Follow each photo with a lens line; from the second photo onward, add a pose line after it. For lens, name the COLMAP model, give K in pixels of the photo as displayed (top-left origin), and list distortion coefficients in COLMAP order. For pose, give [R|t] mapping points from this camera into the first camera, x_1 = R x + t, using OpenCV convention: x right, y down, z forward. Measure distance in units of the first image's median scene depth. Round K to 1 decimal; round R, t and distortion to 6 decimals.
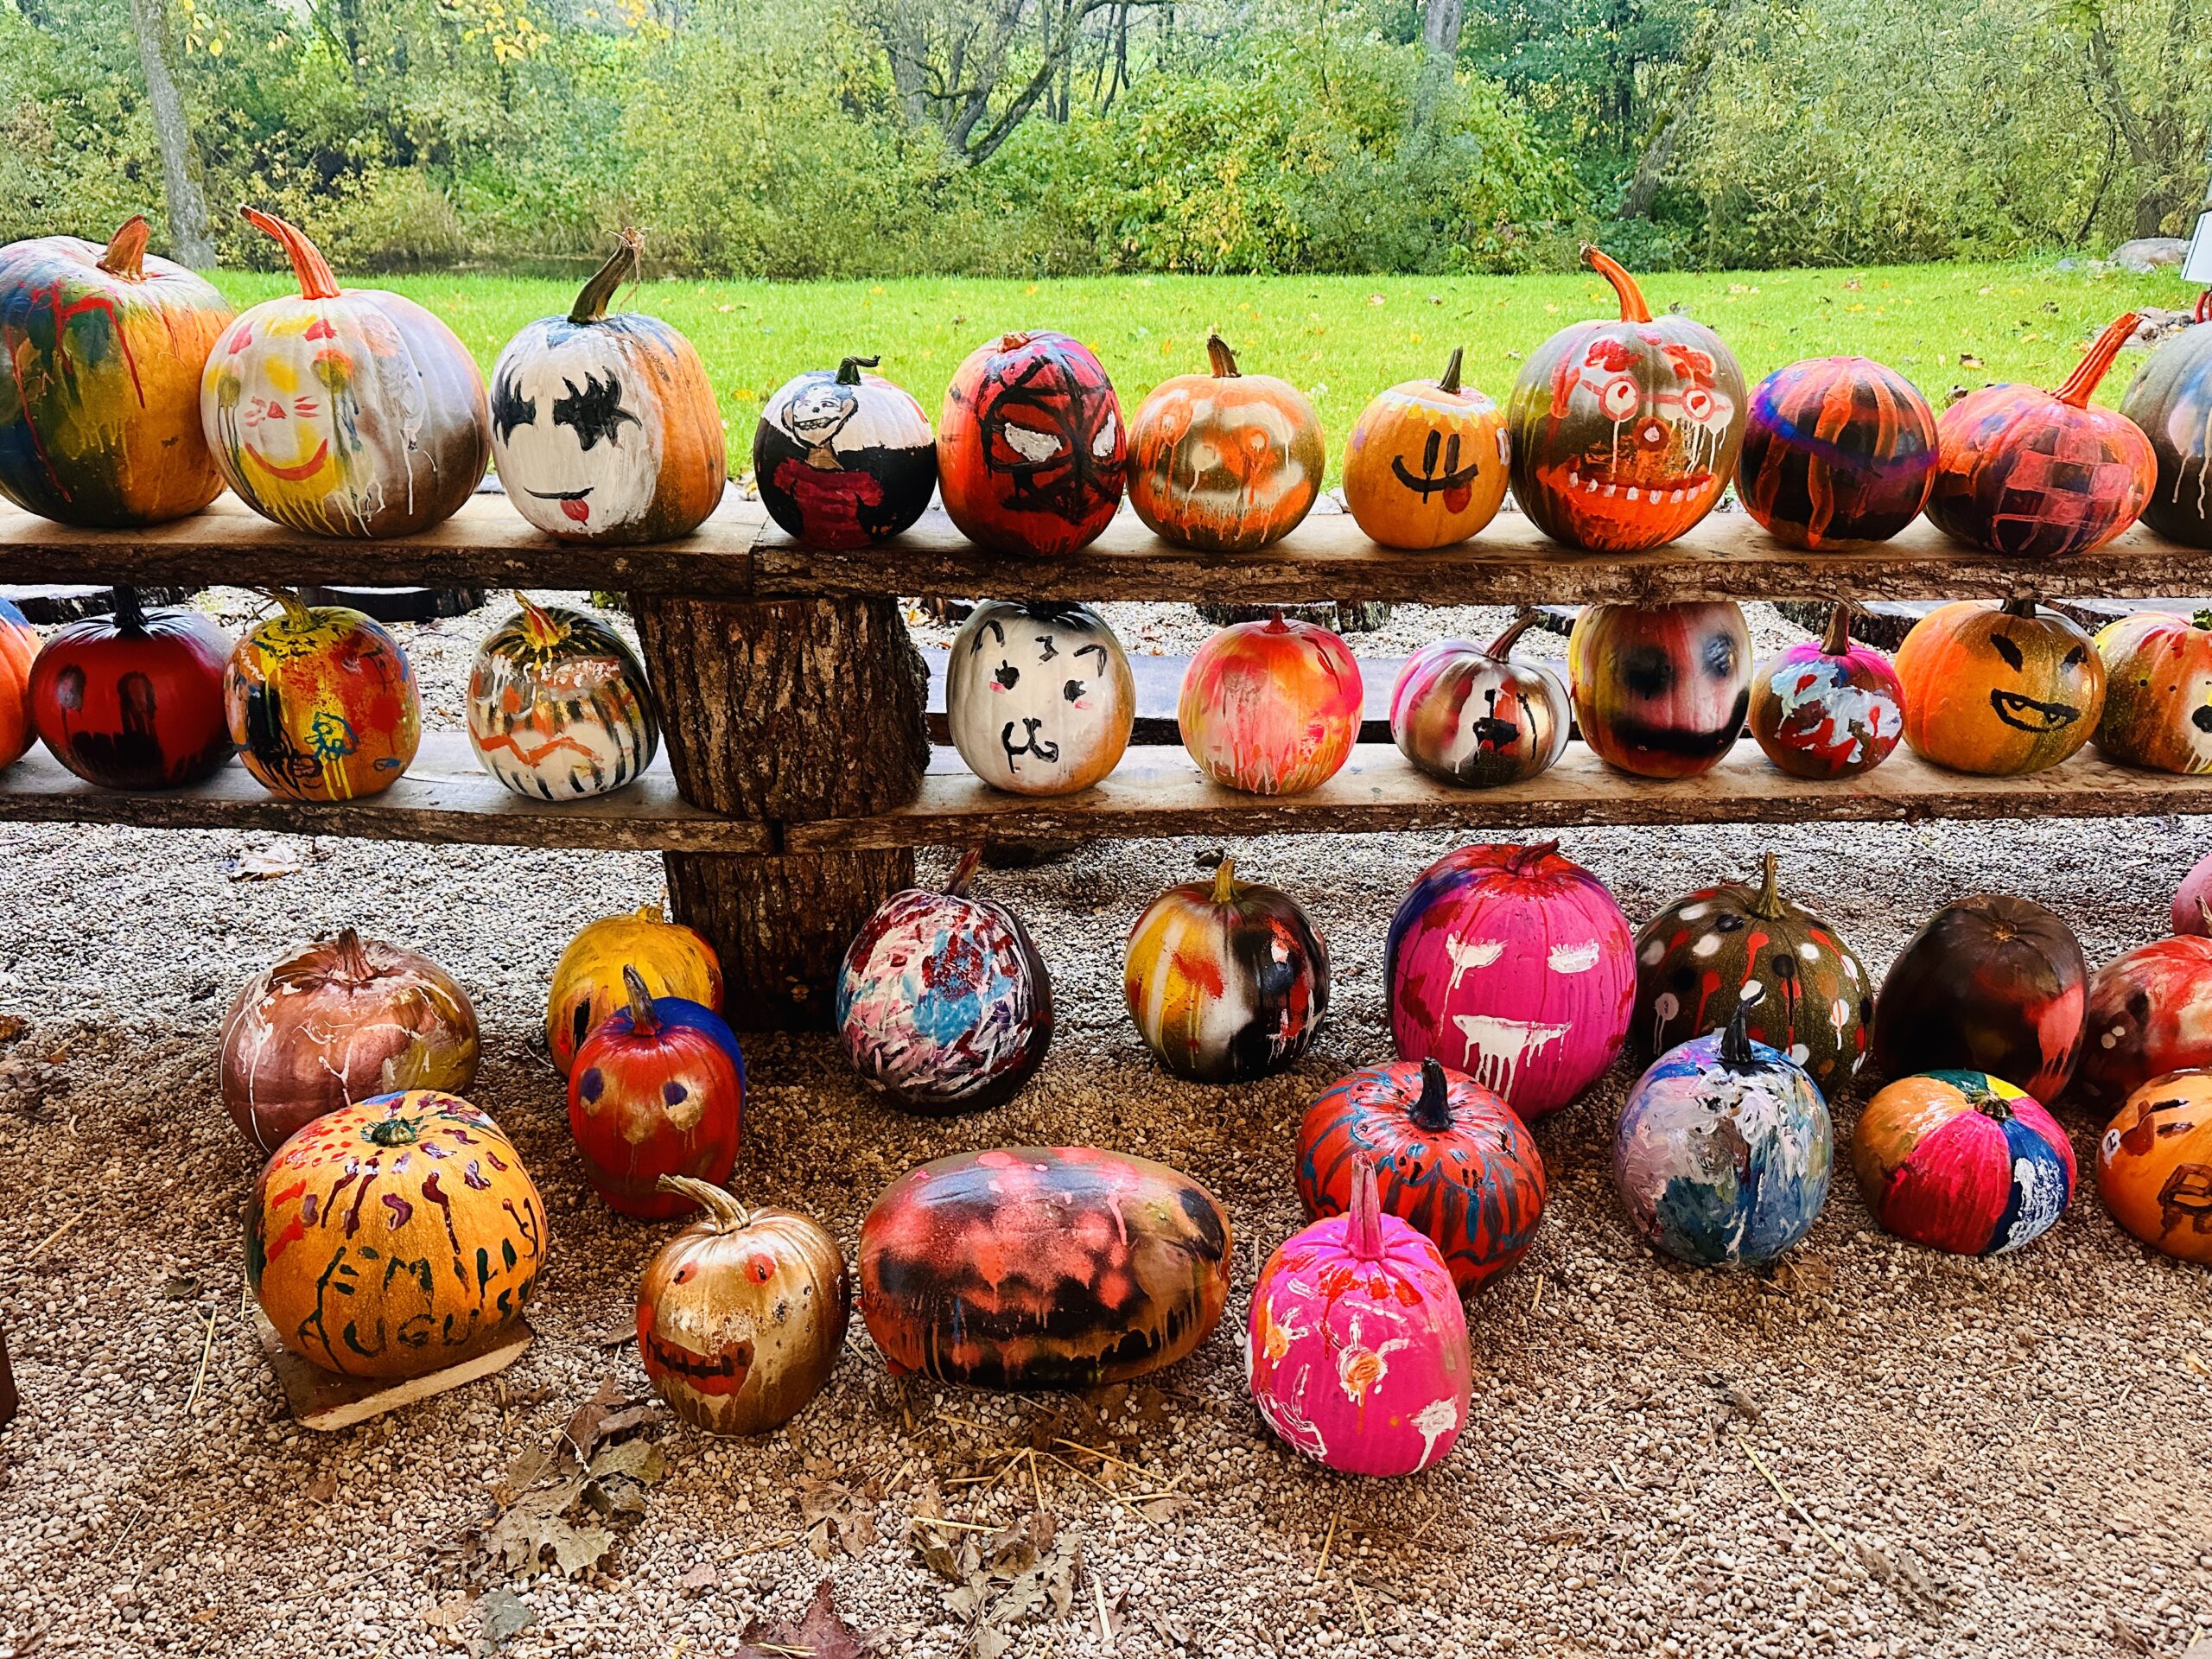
lens RADIAL K [[1565.4, 0, 1106.0], [0, 1565.4, 829.5], [0, 0, 1]] dist [0.119572, -0.132663]
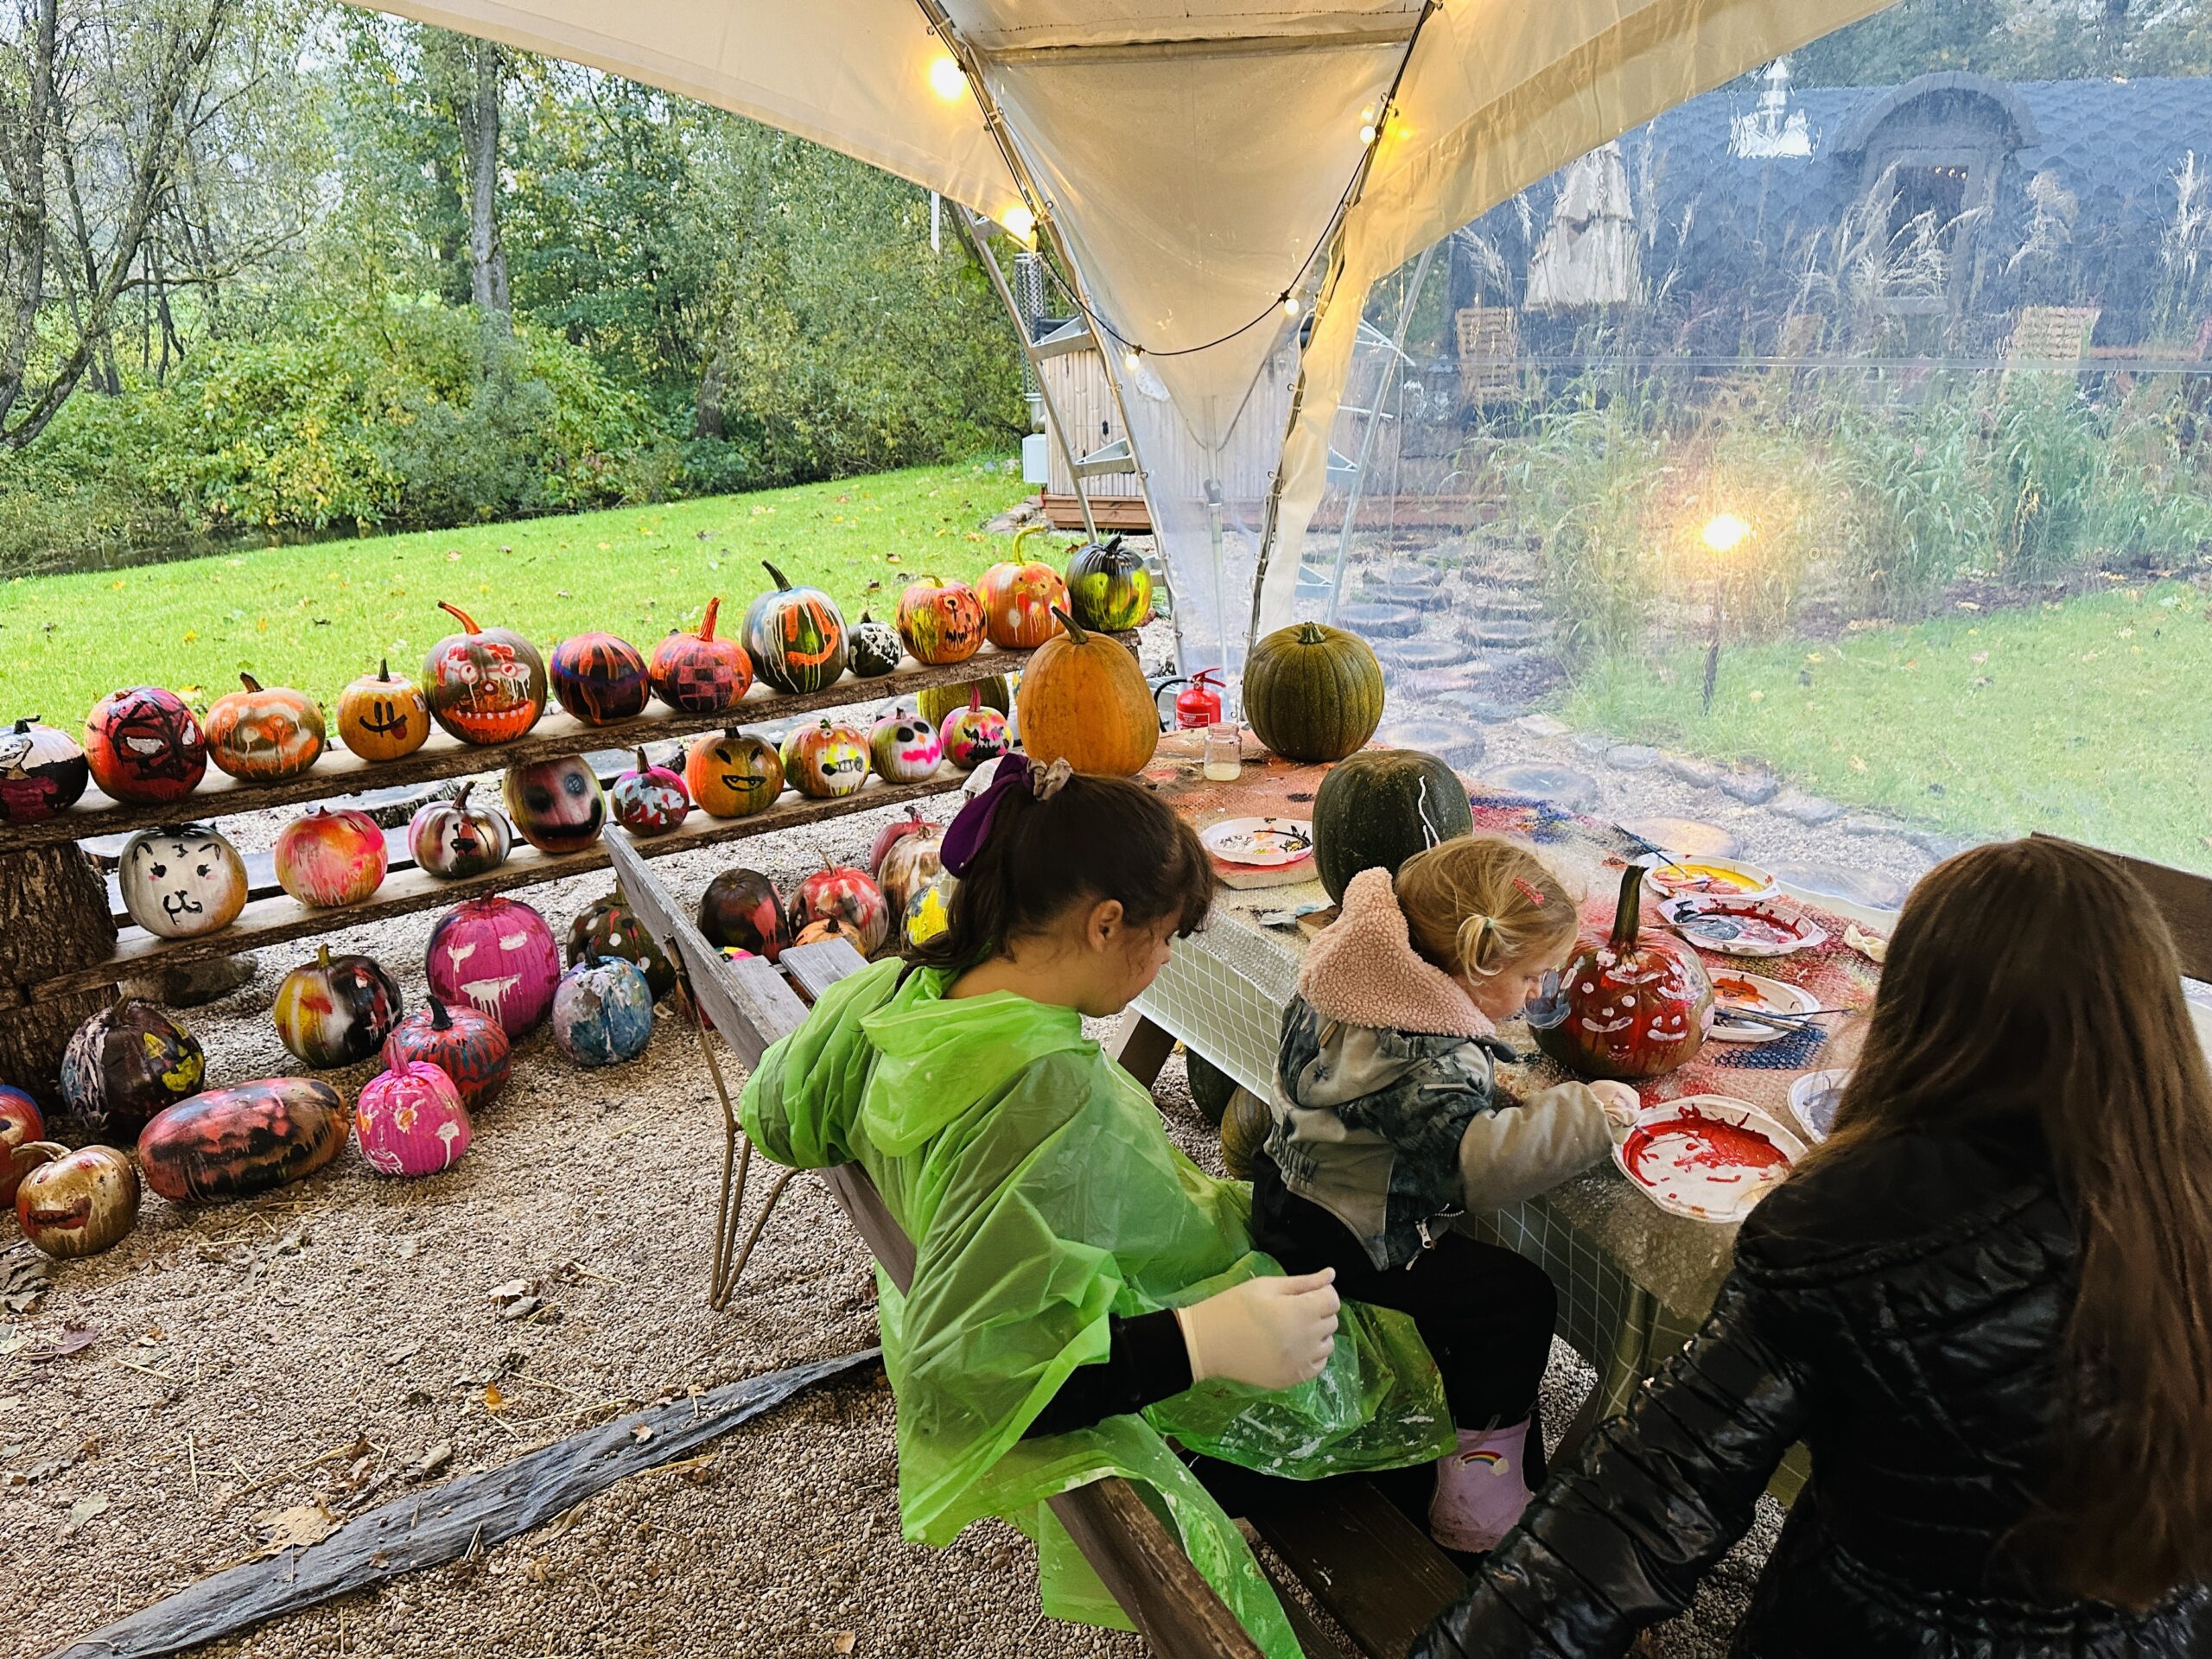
lens RADIAL K [[1581.7, 0, 1099.1], [0, 1581.7, 837.5], [0, 0, 1]] dist [0.034942, -0.028881]
pose [[0.870572, -0.210105, 0.444927, 0.067309], [0.255976, 0.965642, -0.044860, 0.217384], [-0.420214, 0.152945, 0.894443, -1.060396]]
